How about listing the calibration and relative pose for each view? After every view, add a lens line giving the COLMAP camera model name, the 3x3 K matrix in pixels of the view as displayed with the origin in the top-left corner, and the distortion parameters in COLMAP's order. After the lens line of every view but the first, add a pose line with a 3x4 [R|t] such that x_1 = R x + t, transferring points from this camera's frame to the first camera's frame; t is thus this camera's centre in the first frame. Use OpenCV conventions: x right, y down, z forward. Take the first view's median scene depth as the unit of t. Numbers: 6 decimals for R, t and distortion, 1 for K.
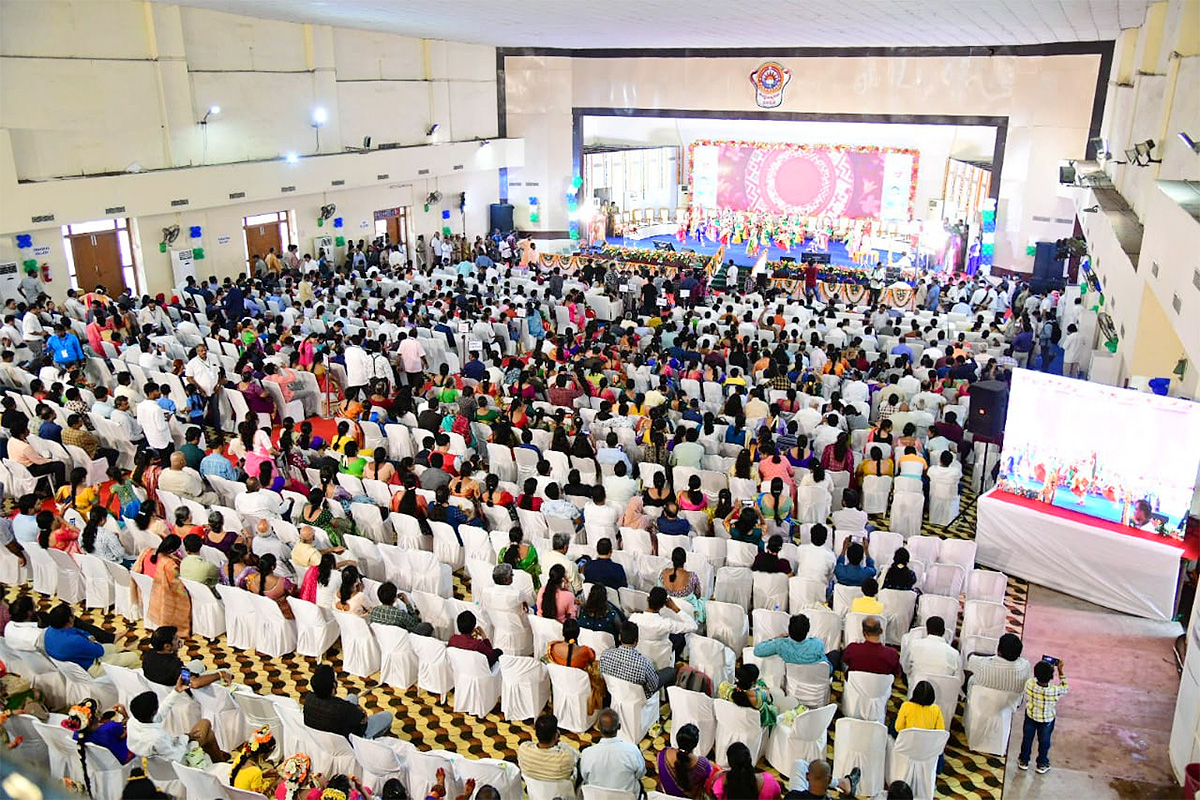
lens RADIAL K [[1037.5, 0, 600.3], [0, 1037.5, 413.2], [0, 0, 1]] dist [-0.009364, 0.091115]
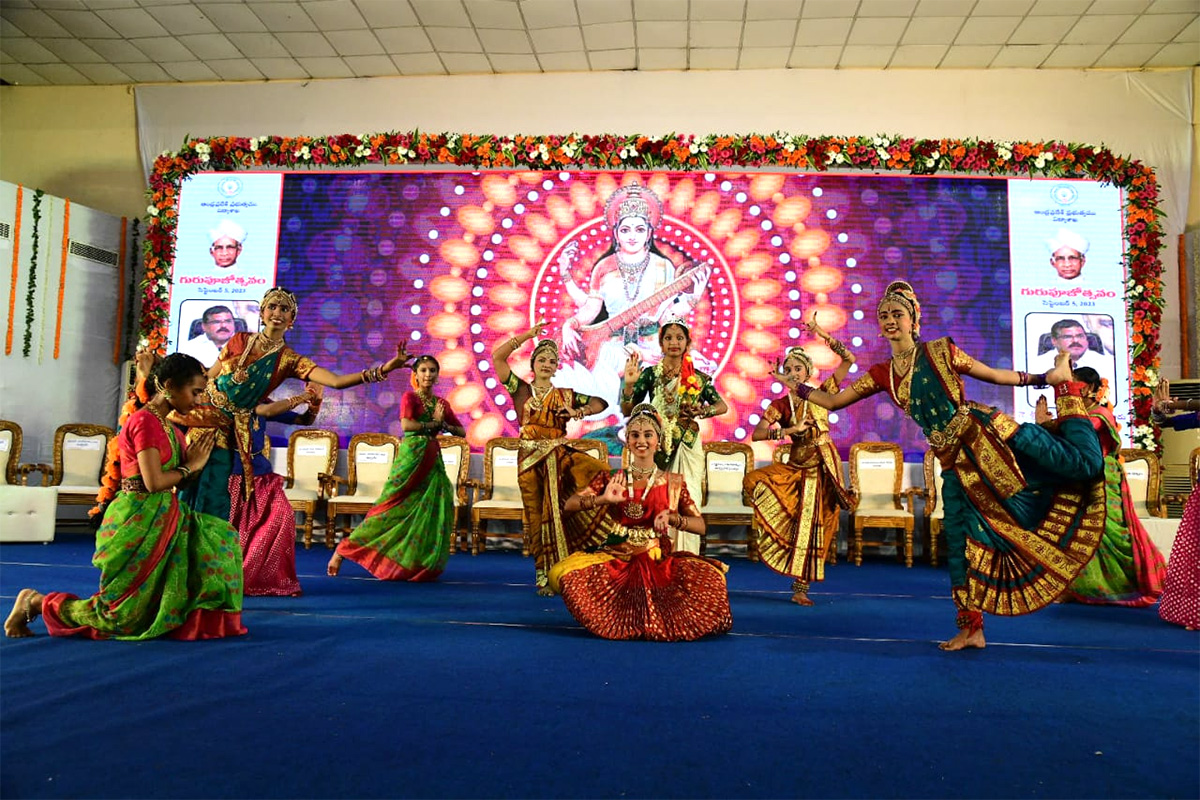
lens RADIAL K [[871.5, 0, 600.0], [0, 871.5, 400.0], [0, 0, 1]] dist [-0.082109, 0.063922]
pose [[0.923847, 0.063319, 0.377488, 0.109842], [0.098394, 0.913792, -0.394084, -0.127541], [-0.369898, 0.401216, 0.837974, 0.832145]]
